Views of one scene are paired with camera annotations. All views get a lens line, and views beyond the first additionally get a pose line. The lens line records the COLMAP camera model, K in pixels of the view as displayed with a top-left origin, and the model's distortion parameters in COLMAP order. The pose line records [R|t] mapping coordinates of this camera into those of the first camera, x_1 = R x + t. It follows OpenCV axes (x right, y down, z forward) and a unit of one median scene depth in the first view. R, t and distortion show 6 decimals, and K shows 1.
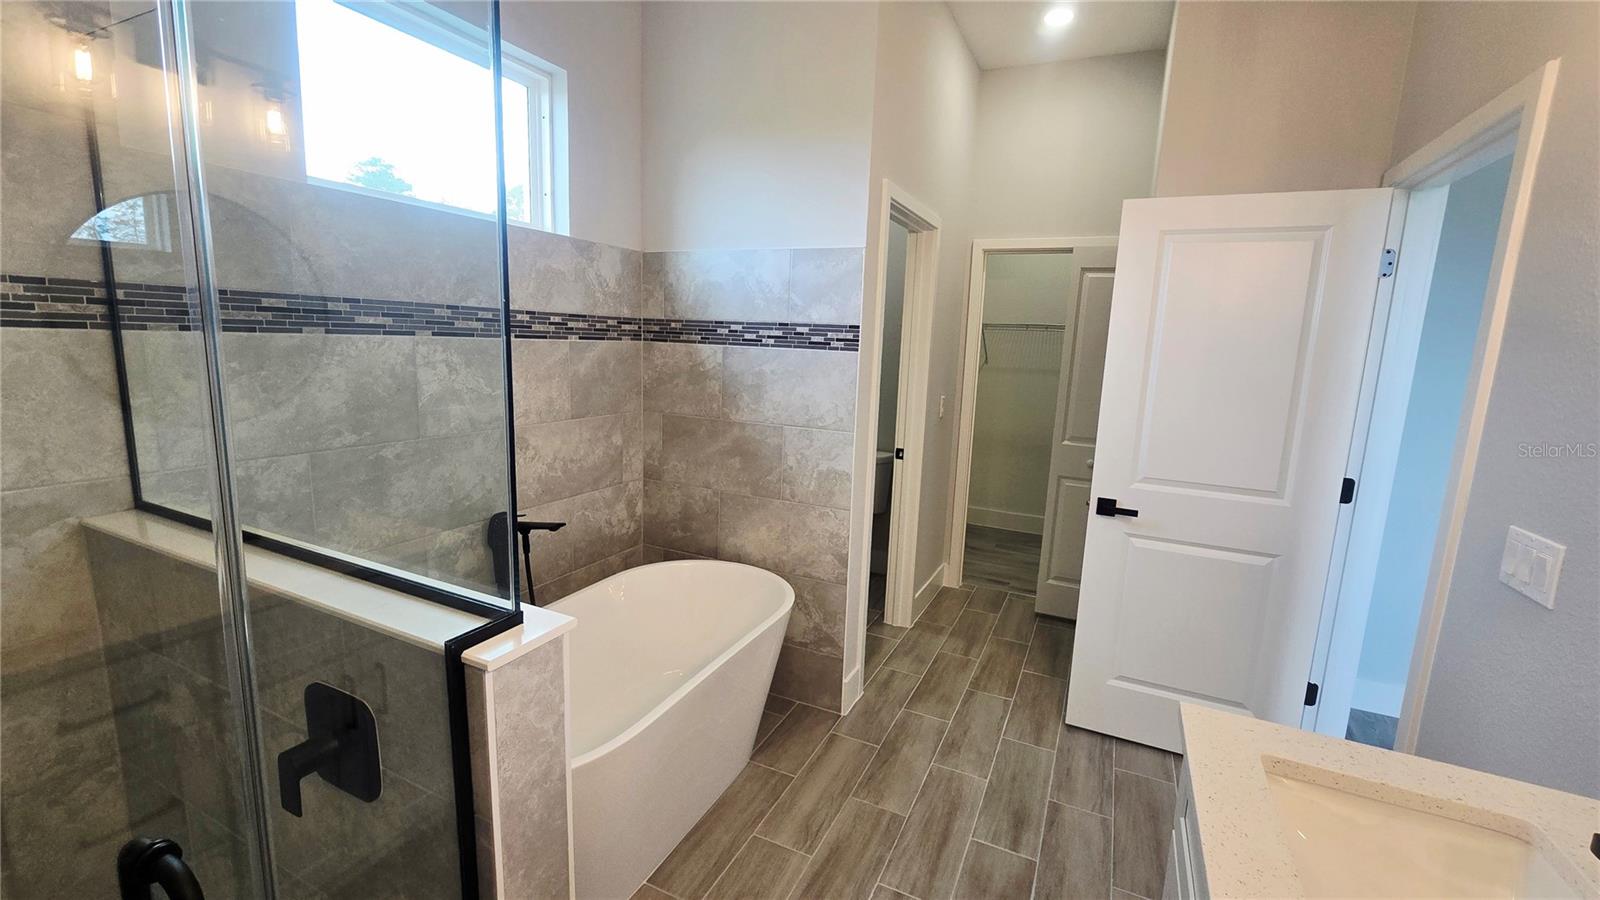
lens RADIAL K [[654.2, 0, 801.0], [0, 654.2, 450.7], [0, 0, 1]] dist [-0.003012, -0.000195]
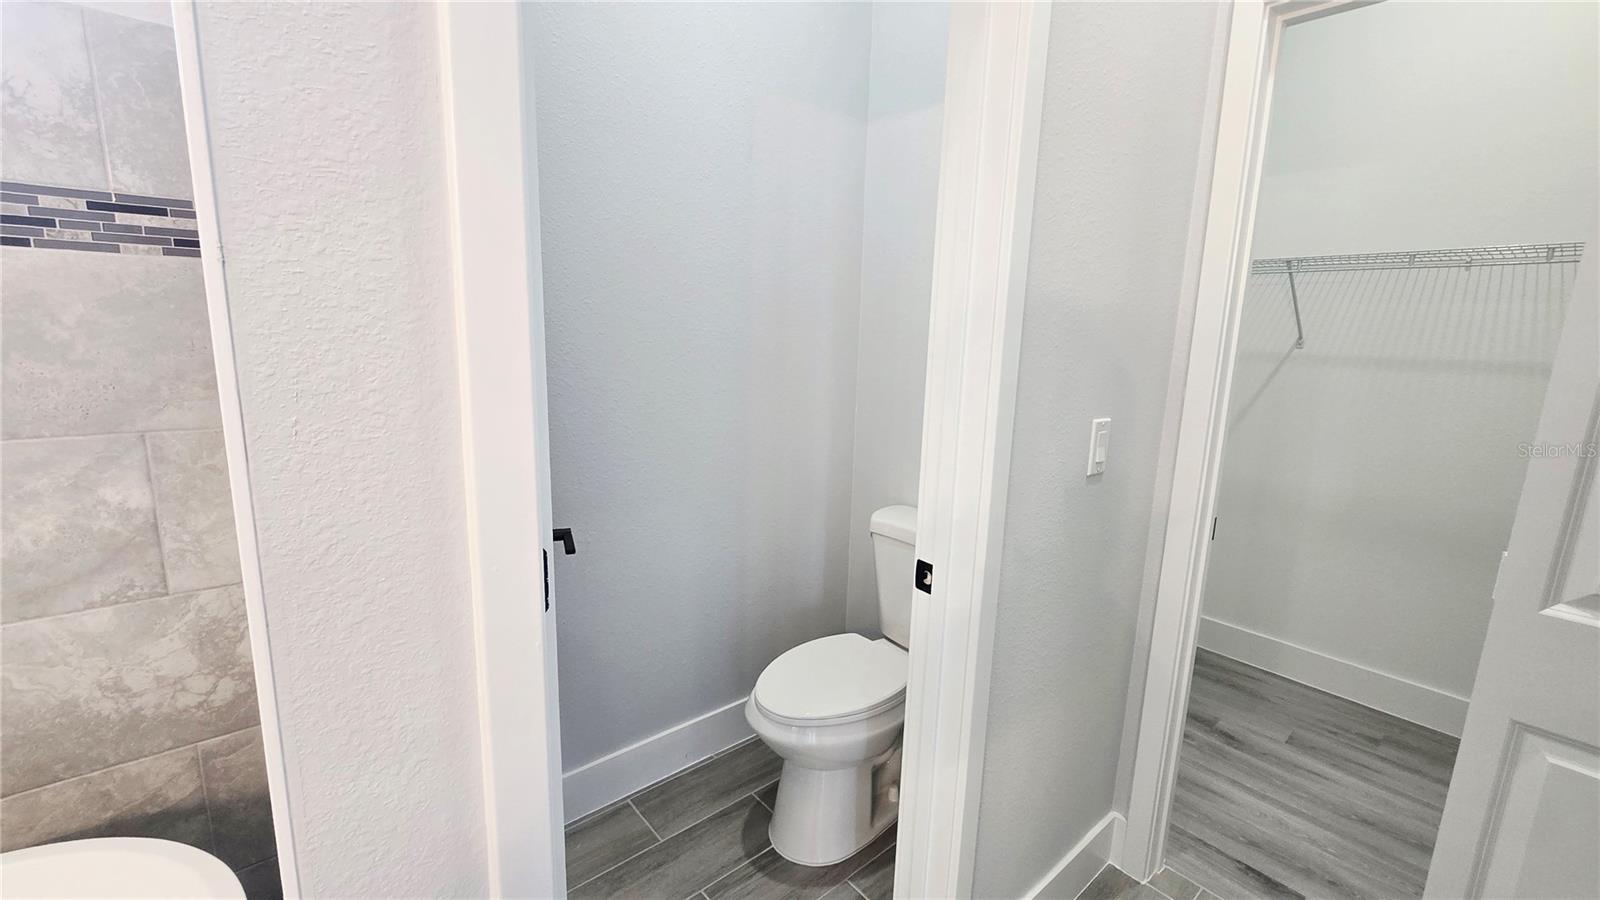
lens RADIAL K [[654.2, 0, 798.9], [0, 654.2, 444.9], [0, 0, 1]] dist [-0.003012, -0.000195]
pose [[0.918012, 0.062331, -0.391624, 0.270606], [-0.062390, 0.997972, 0.012589, -0.080317], [0.391615, 0.012876, 0.920039, 0.784124]]
